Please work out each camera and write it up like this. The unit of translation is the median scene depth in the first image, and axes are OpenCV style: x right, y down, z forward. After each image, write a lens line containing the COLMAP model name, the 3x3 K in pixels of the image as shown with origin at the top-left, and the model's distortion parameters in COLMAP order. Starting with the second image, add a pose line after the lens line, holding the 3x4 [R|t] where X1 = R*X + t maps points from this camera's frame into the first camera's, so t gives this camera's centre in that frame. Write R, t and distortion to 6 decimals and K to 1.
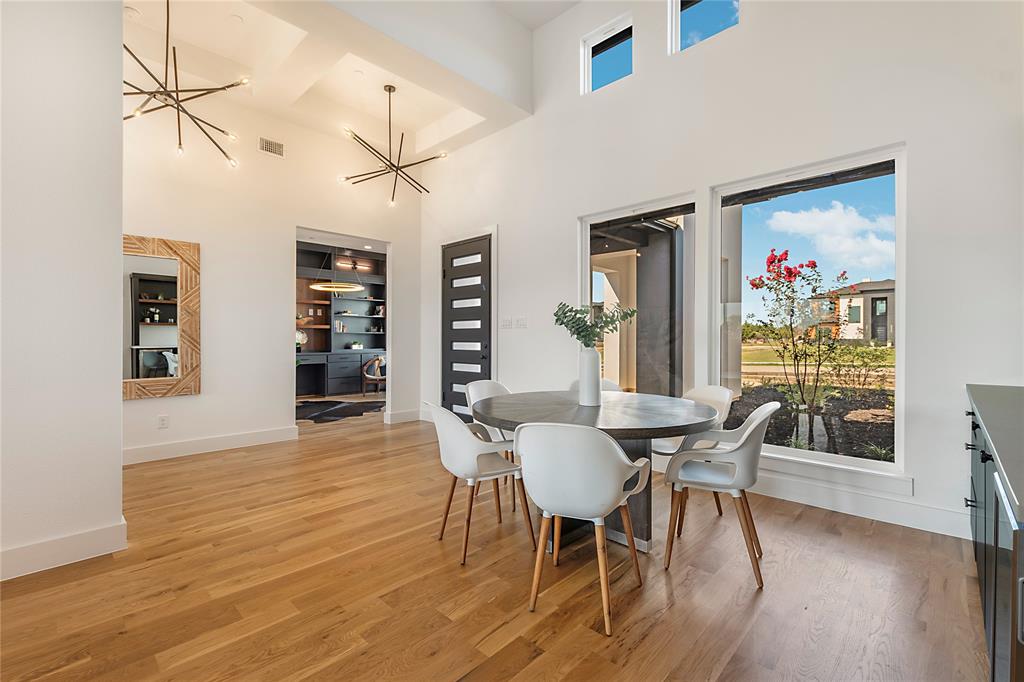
lens RADIAL K [[454.9, 0, 509.9], [0, 454.9, 343.8], [0, 0, 1]] dist [0.002778, 0.000220]
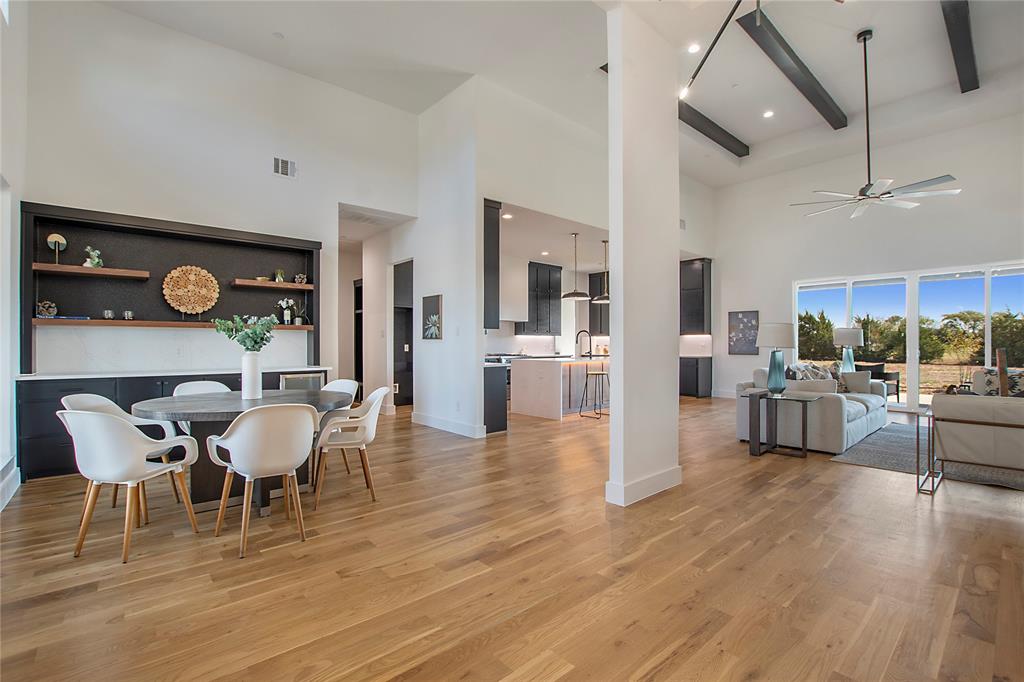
lens RADIAL K [[462.3, 0, 510.7], [0, 462.3, 342.3], [0, 0, 1]] dist [0.000078, 0.000192]
pose [[-0.996923, 0.002135, 0.078357, -0.487195], [0.003113, 0.999919, 0.012350, -0.024867], [-0.078324, 0.012556, -0.996849, 1.719370]]
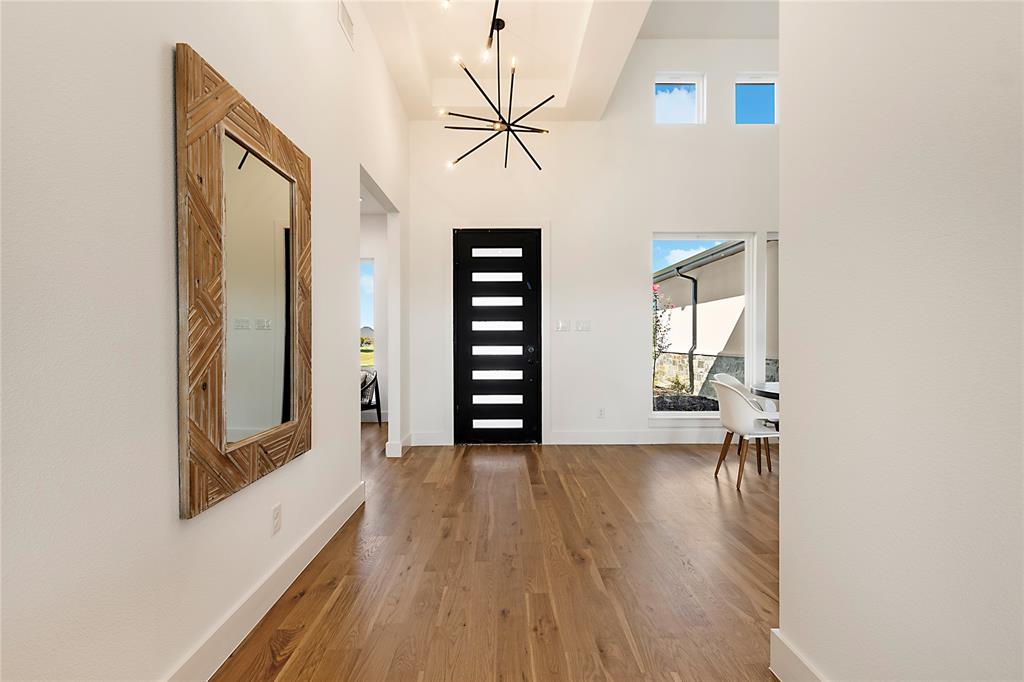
lens RADIAL K [[447.5, 0, 505.7], [0, 447.5, 344.4], [0, 0, 1]] dist [0.000561, 0.000136]
pose [[0.714952, -0.005853, 0.699149, -1.150174], [0.010351, 0.999944, -0.002214, -0.006079], [-0.699097, 0.008819, 0.714973, 0.620682]]
